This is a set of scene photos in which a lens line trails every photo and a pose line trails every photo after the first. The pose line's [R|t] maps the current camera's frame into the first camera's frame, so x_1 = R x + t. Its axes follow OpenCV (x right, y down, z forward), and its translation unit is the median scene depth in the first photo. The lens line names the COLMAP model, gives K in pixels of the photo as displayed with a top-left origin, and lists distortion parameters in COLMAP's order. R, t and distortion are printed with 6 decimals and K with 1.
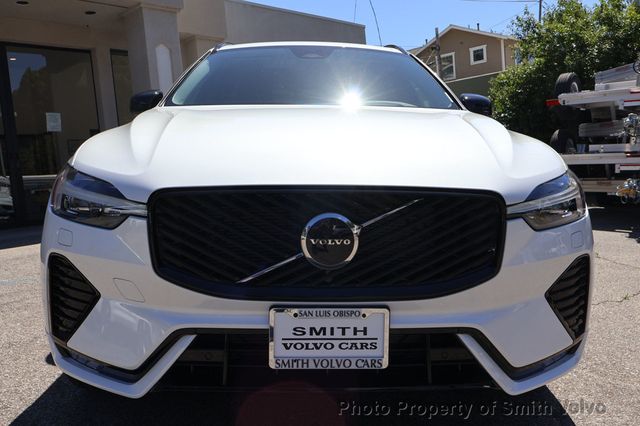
lens RADIAL K [[583.5, 0, 320.0], [0, 583.5, 213.0], [0, 0, 1]] dist [0.003662, 0.001024]
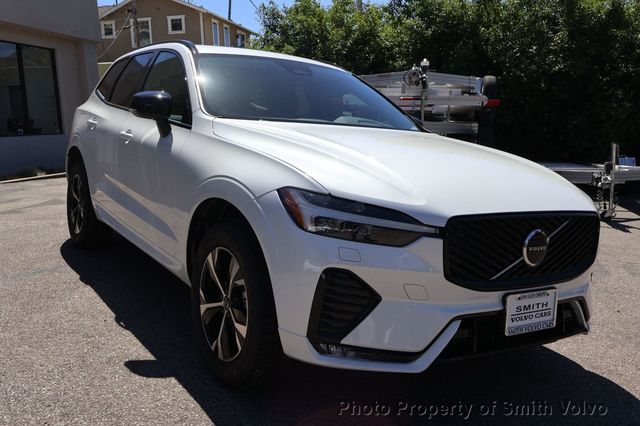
lens RADIAL K [[635.0, 0, 320.0], [0, 635.0, 213.0], [0, 0, 1]] dist [-0.002550, -0.000467]
pose [[0.836009, -0.022725, 0.548246, -1.338465], [-0.001559, 0.999040, 0.043788, -0.113353], [-0.548714, -0.037462, 0.835170, -0.072986]]
